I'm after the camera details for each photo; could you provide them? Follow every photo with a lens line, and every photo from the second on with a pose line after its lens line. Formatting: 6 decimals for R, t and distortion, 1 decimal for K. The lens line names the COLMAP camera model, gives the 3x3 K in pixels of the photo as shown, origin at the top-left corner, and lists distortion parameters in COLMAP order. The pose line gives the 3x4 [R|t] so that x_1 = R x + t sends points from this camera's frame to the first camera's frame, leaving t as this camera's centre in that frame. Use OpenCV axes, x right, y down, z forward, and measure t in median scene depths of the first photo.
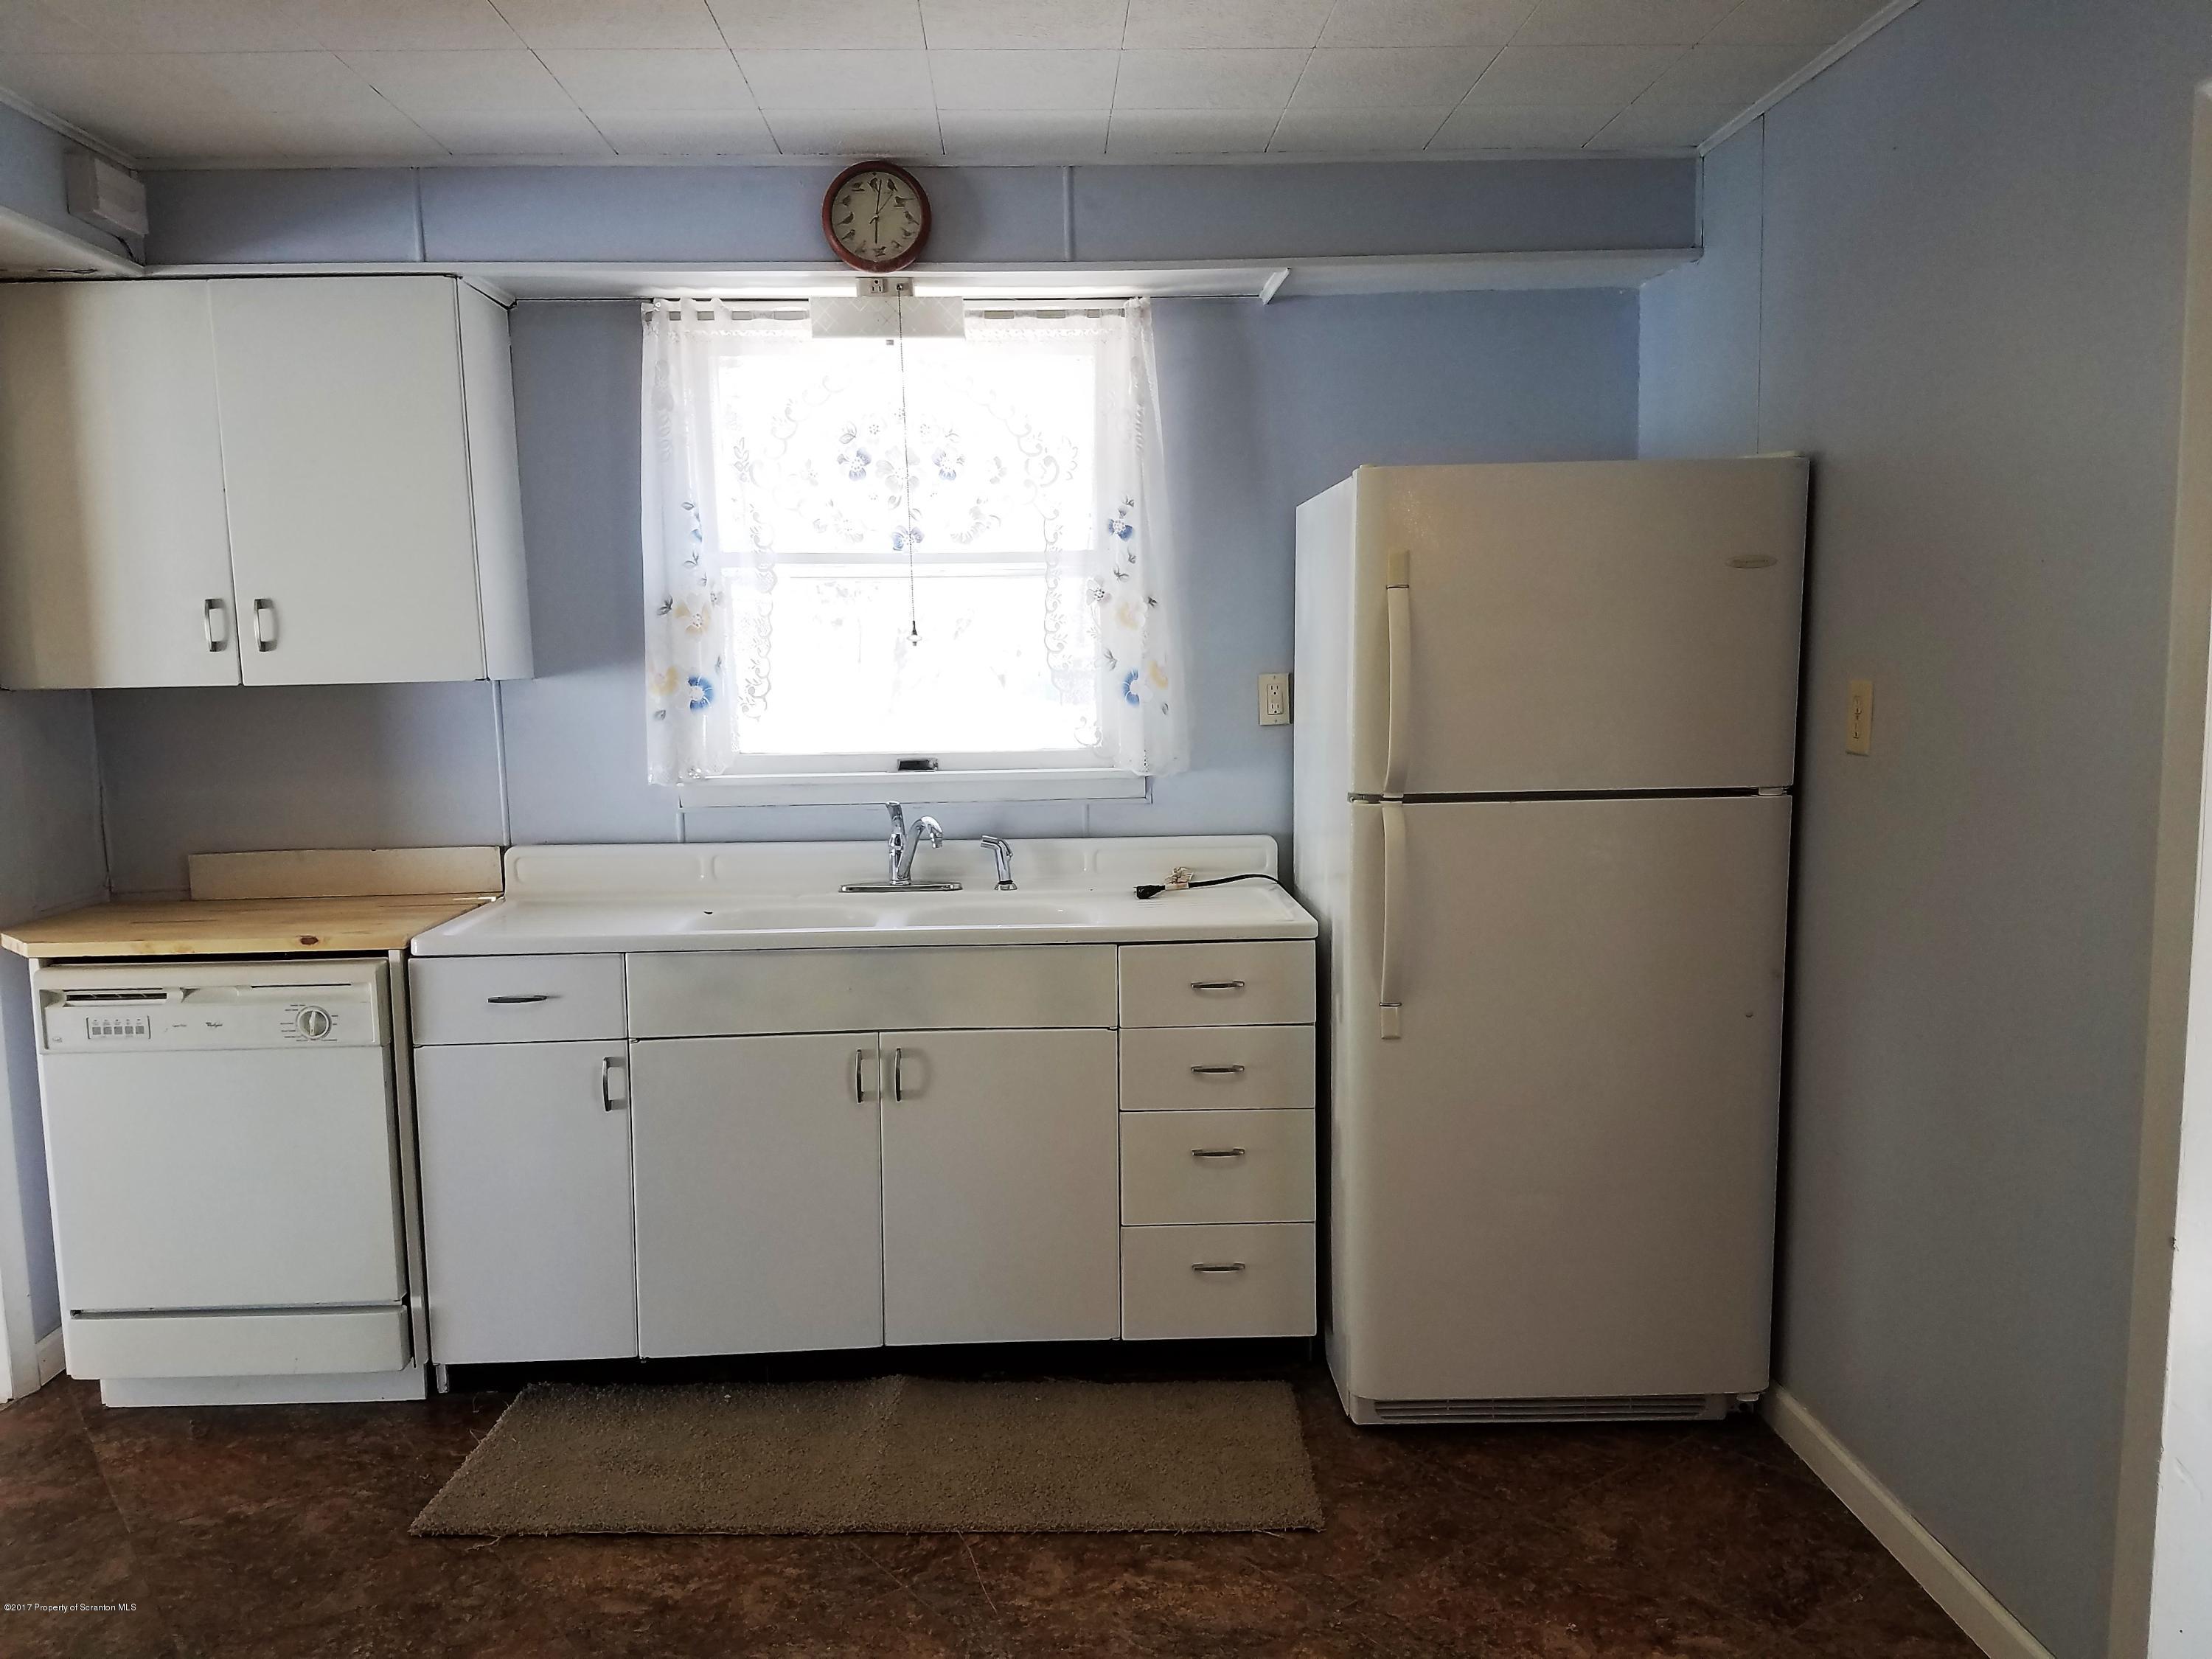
lens RADIAL K [[1679.2, 0, 1174.3], [0, 1679.2, 852.6], [0, 0, 1]] dist [0.272812, -0.357267]
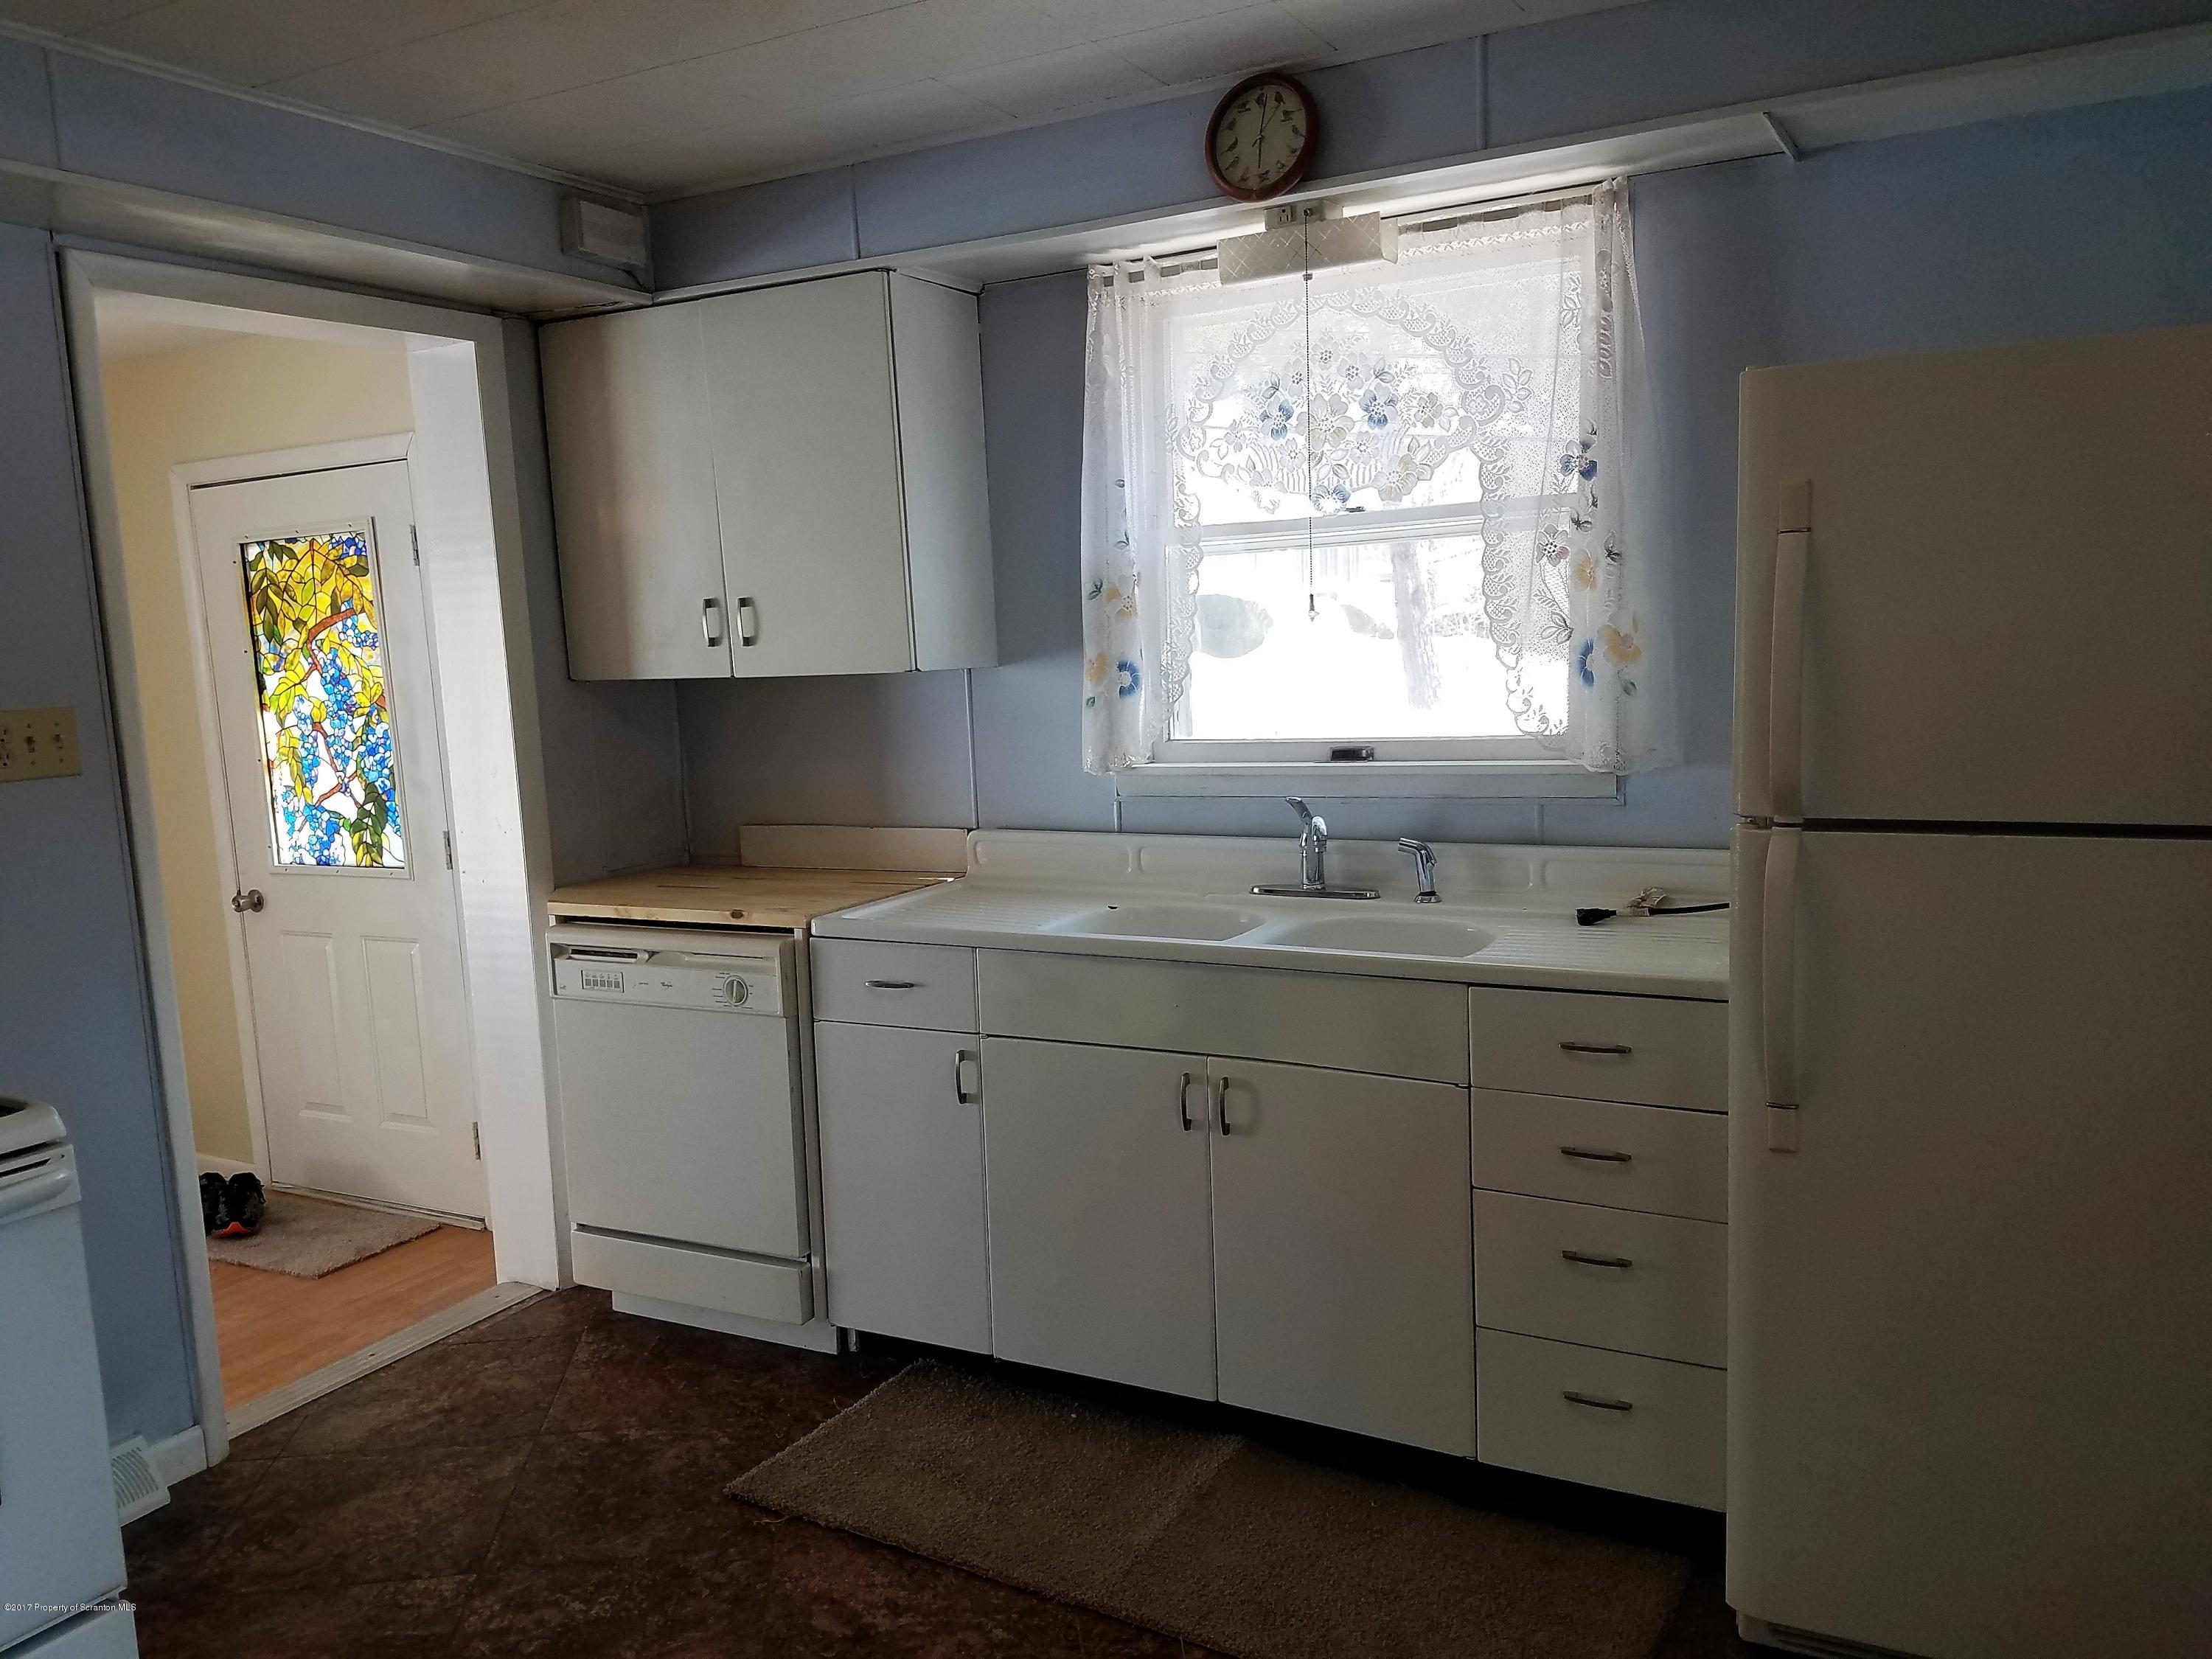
lens RADIAL K [[1719.5, 0, 1099.9], [0, 1719.5, 861.9], [0, 0, 1]] dist [0.306278, -0.643367]
pose [[0.865513, 0.049367, -0.498448, 0.221966], [-0.035359, 0.998670, 0.037511, -0.029111], [0.499637, -0.014842, 0.866108, 0.169607]]
